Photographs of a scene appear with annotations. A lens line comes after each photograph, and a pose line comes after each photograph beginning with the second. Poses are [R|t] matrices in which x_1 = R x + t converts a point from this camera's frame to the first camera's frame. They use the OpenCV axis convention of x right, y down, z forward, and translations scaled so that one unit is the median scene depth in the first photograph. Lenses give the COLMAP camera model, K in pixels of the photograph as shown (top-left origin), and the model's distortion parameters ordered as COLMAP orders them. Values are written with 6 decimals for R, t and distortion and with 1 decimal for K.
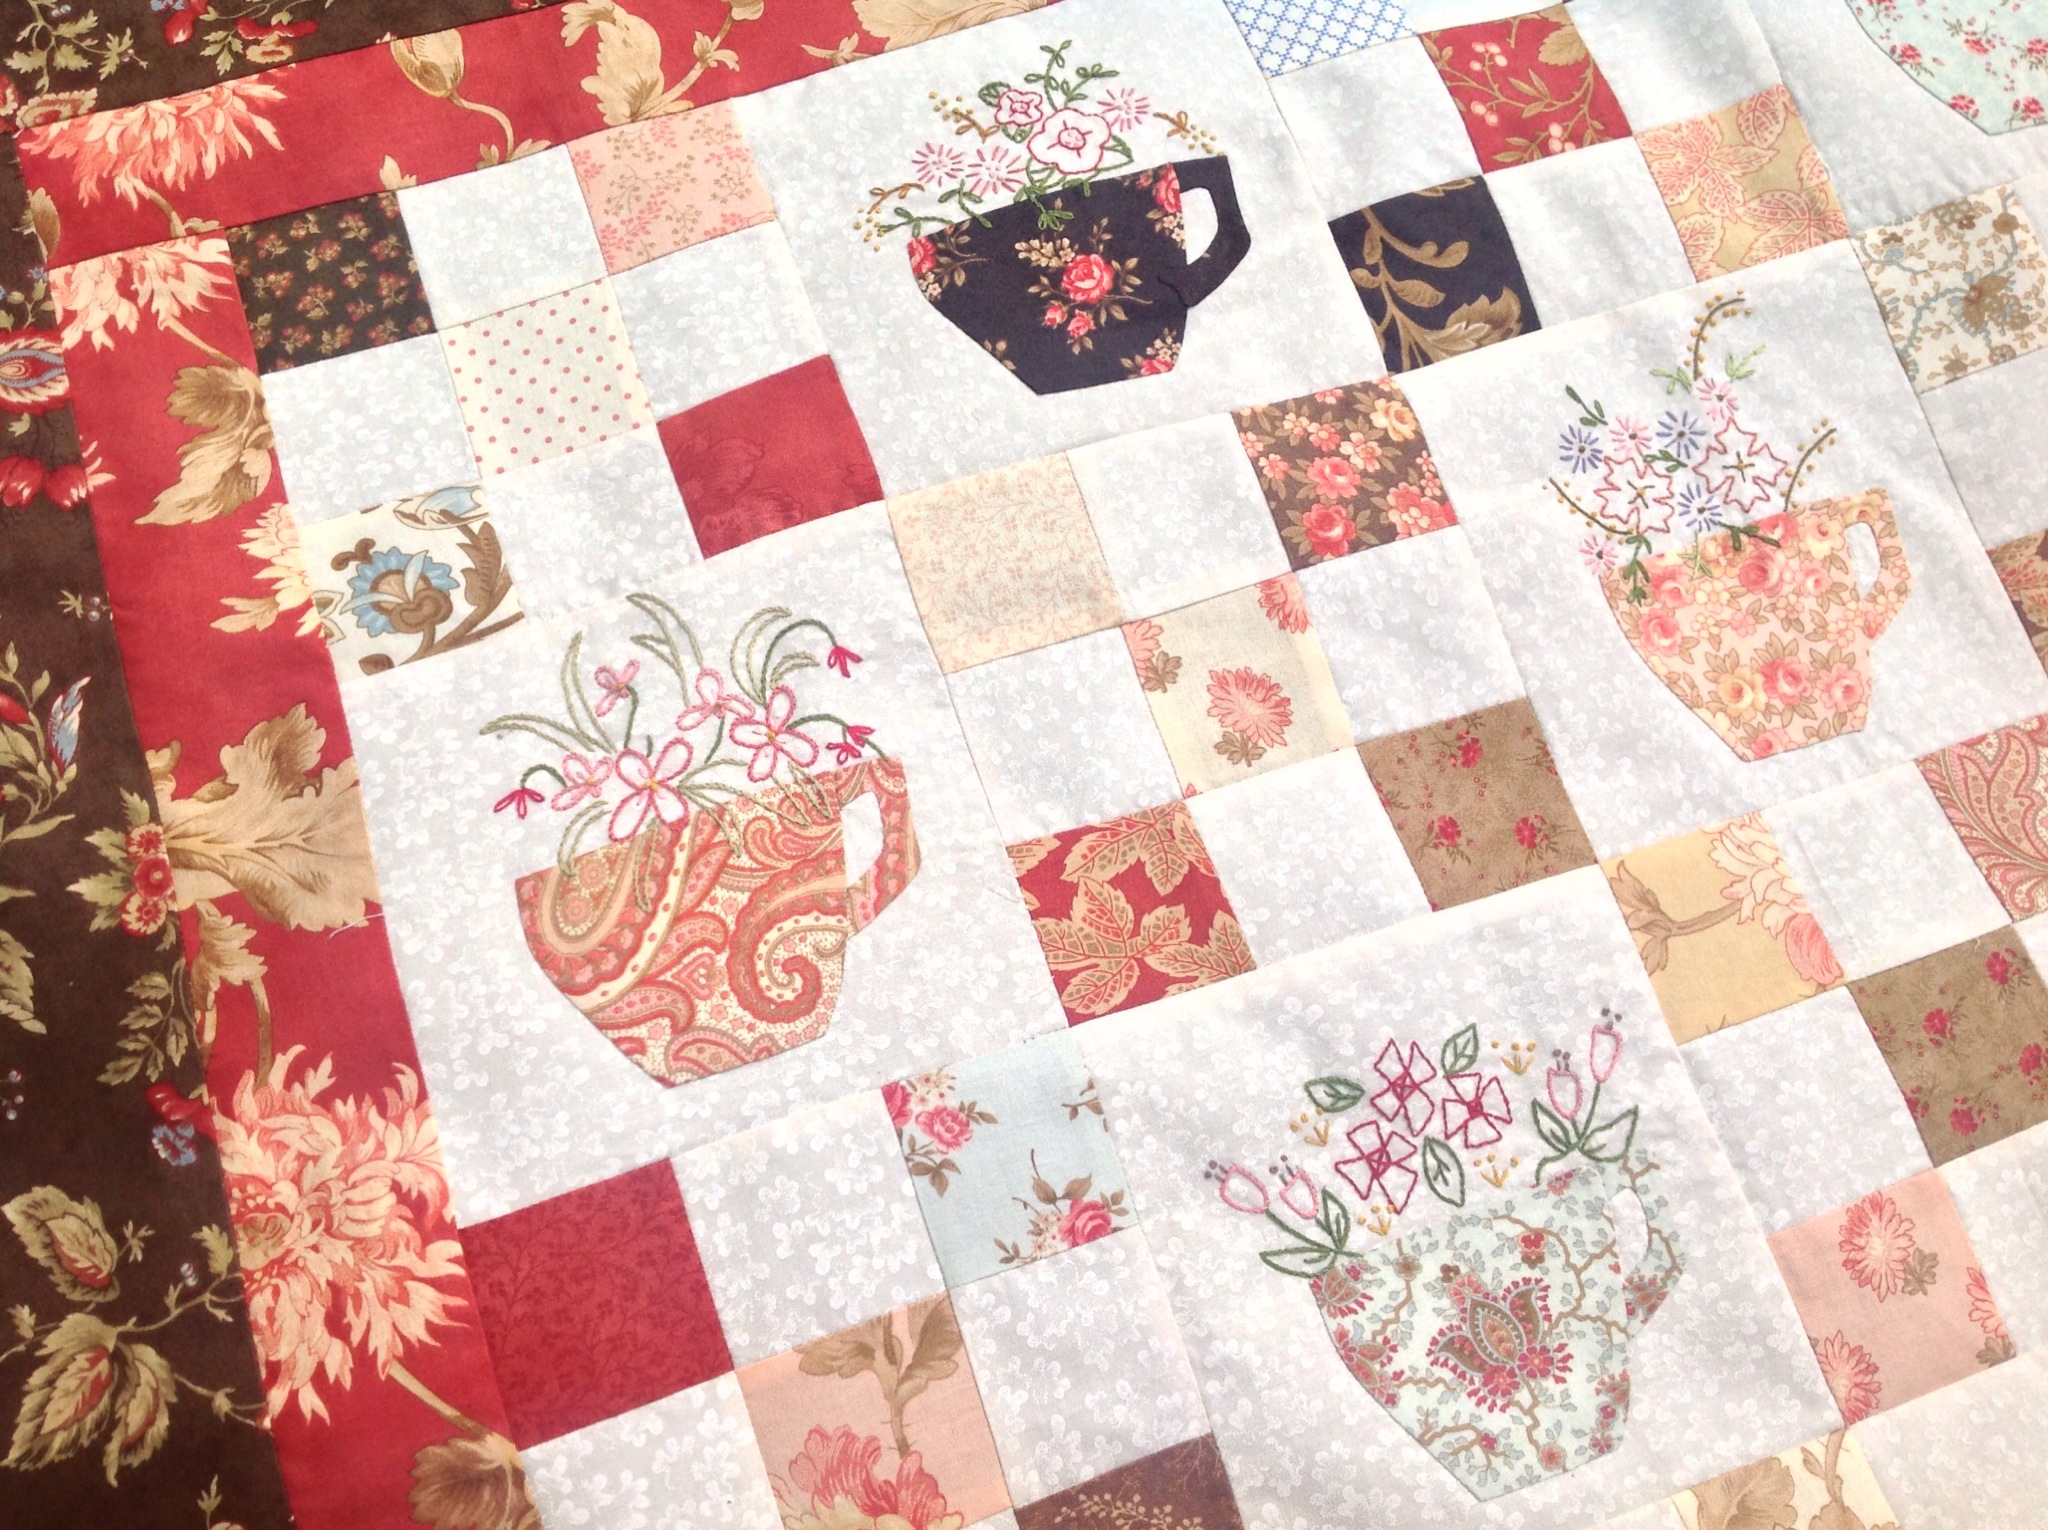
lens RADIAL K [[1927.8, 0, 1016.0], [0, 1927.8, 752.7], [0, 0, 1]] dist [0.191686, -0.489537]
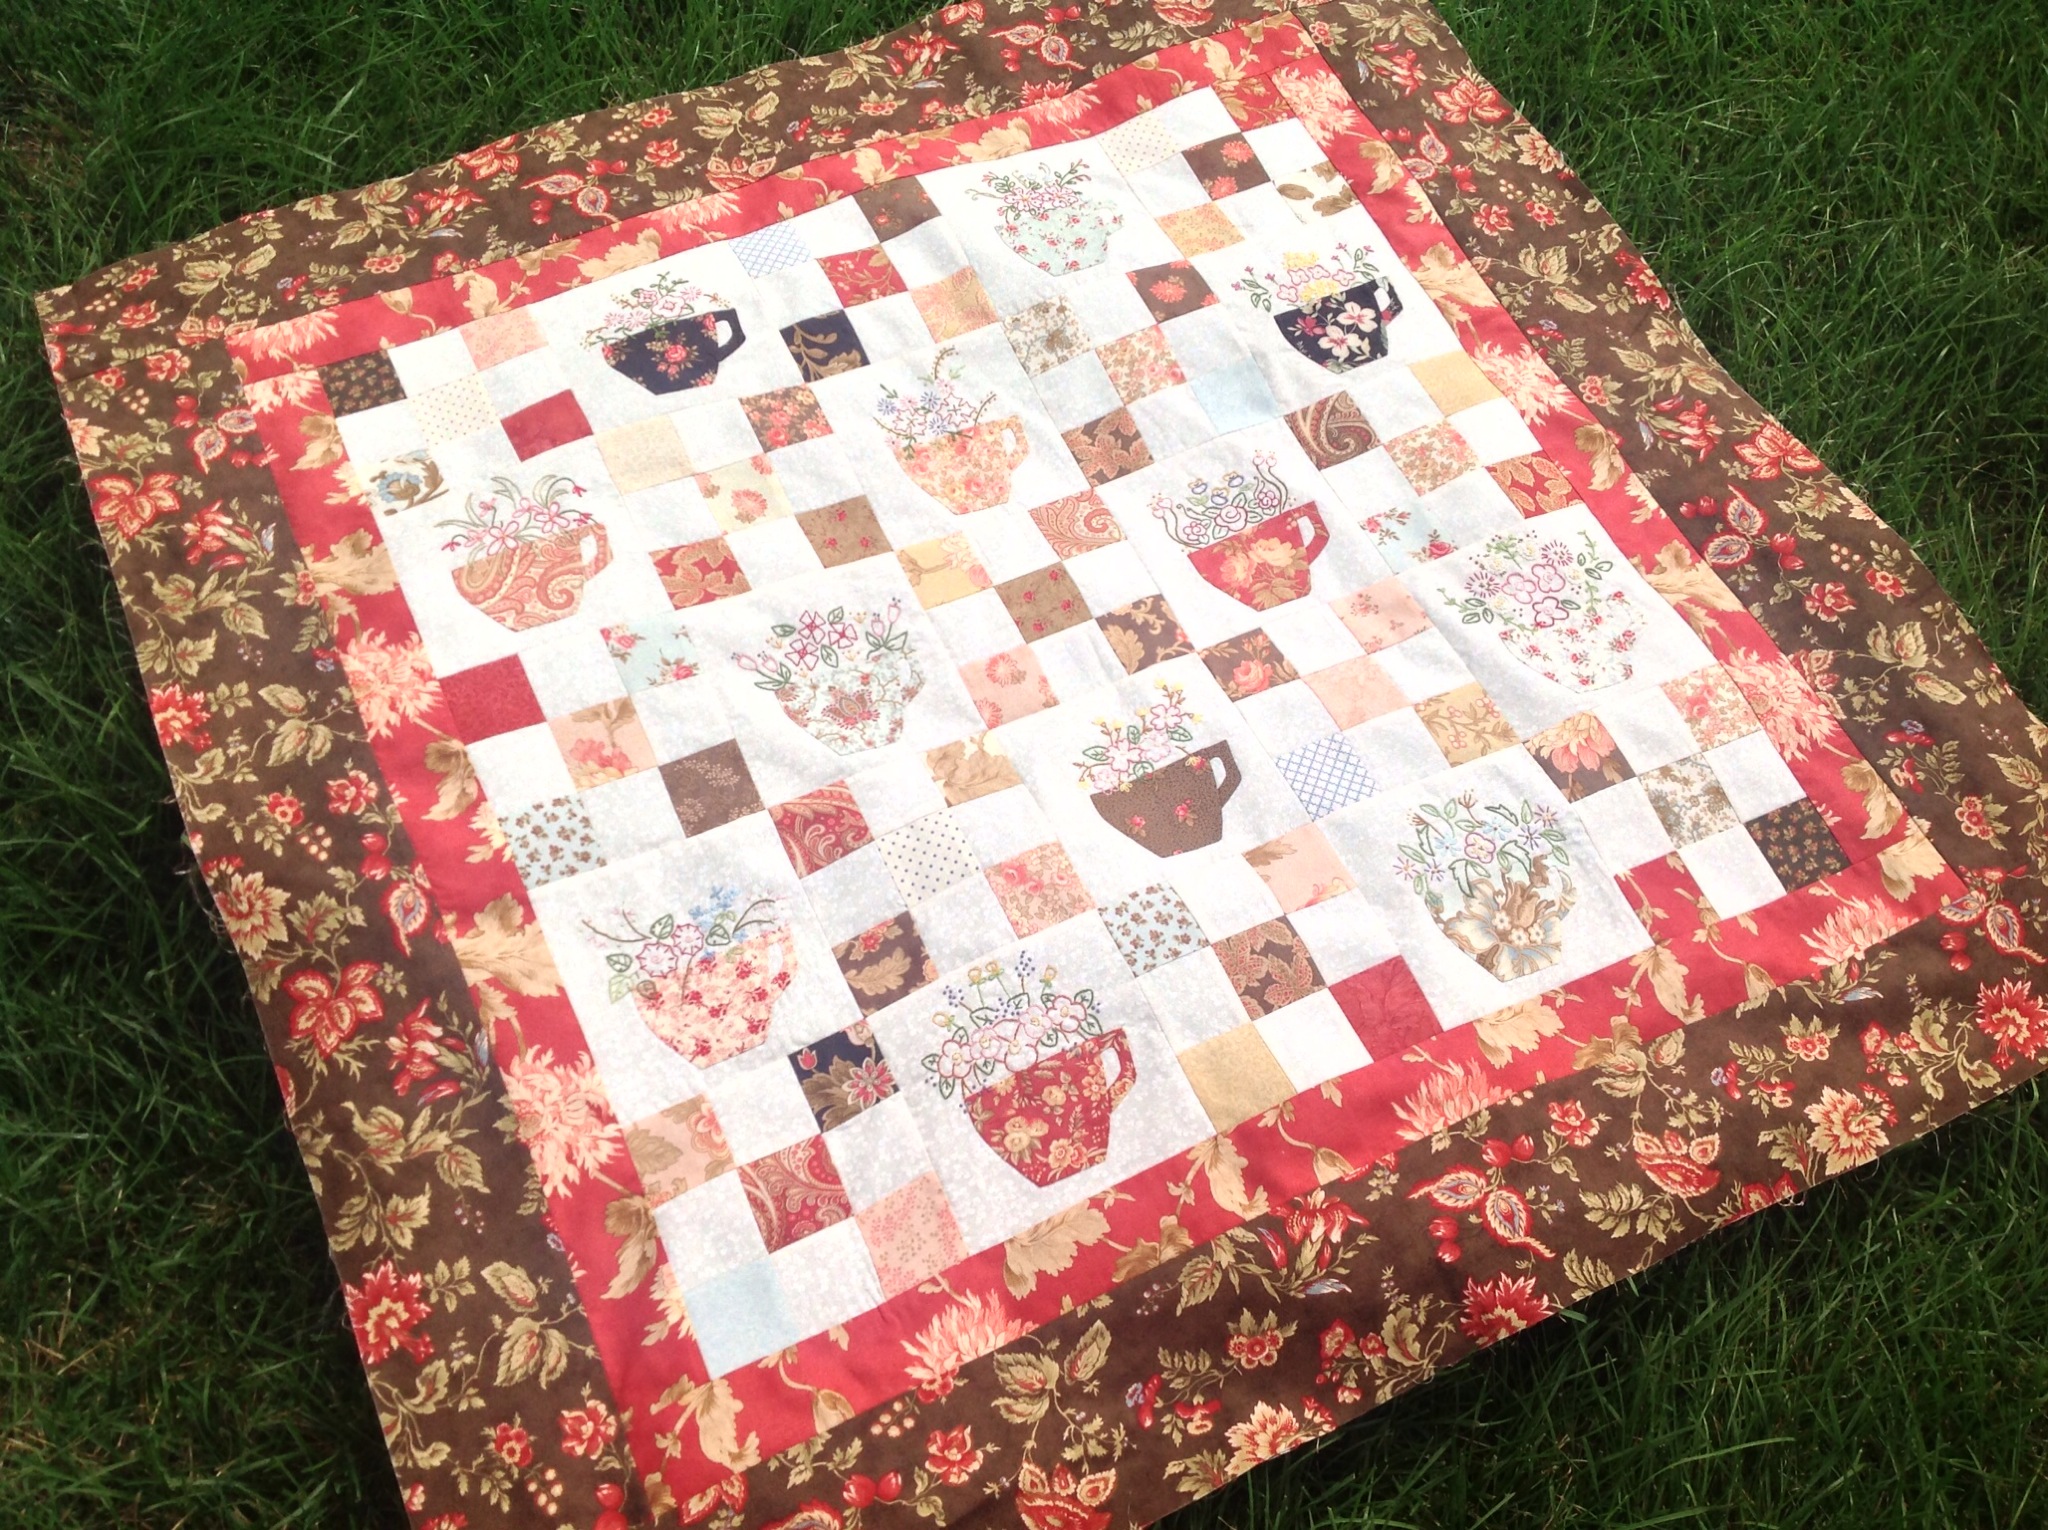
lens RADIAL K [[1927.8, 0, 1016.0], [0, 1927.8, 752.7], [0, 0, 1]] dist [0.191686, -0.489537]
pose [[0.994072, -0.096150, 0.050764, 0.315946], [0.104563, 0.973387, -0.203923, 0.864562], [-0.029806, 0.208022, 0.977670, -1.431451]]
